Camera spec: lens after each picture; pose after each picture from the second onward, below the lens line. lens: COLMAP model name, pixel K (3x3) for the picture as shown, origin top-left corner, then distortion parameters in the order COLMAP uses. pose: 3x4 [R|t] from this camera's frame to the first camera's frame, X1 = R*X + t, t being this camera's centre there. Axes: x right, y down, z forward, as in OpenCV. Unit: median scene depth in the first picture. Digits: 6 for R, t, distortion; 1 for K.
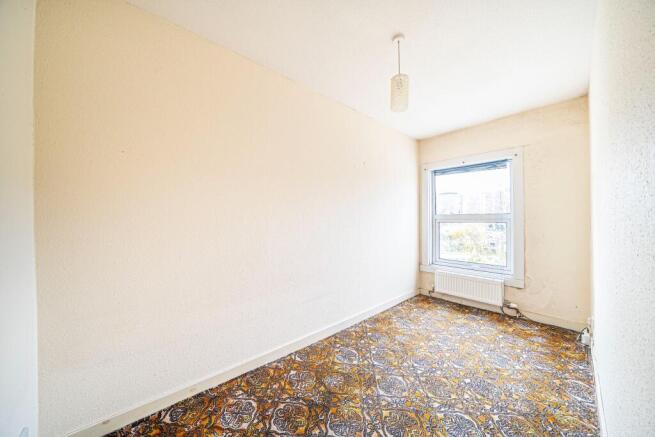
lens RADIAL K [[223.8, 0, 326.3], [0, 223.8, 217.8], [0, 0, 1]] dist [-0.013318, -0.000044]
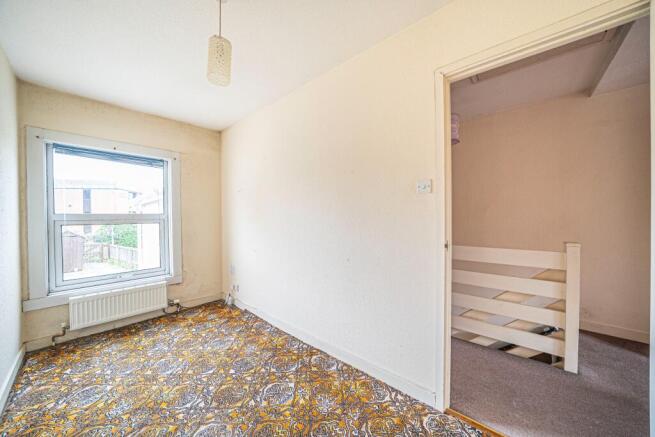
lens RADIAL K [[223.8, 0, 326.5], [0, 223.8, 219.4], [0, 0, 1]] dist [-0.013318, -0.000044]
pose [[-0.098245, -0.006093, 0.995144, -0.280485], [0.004508, 0.999968, 0.006567, 0.001308], [-0.995152, 0.005131, -0.098214, 0.394355]]
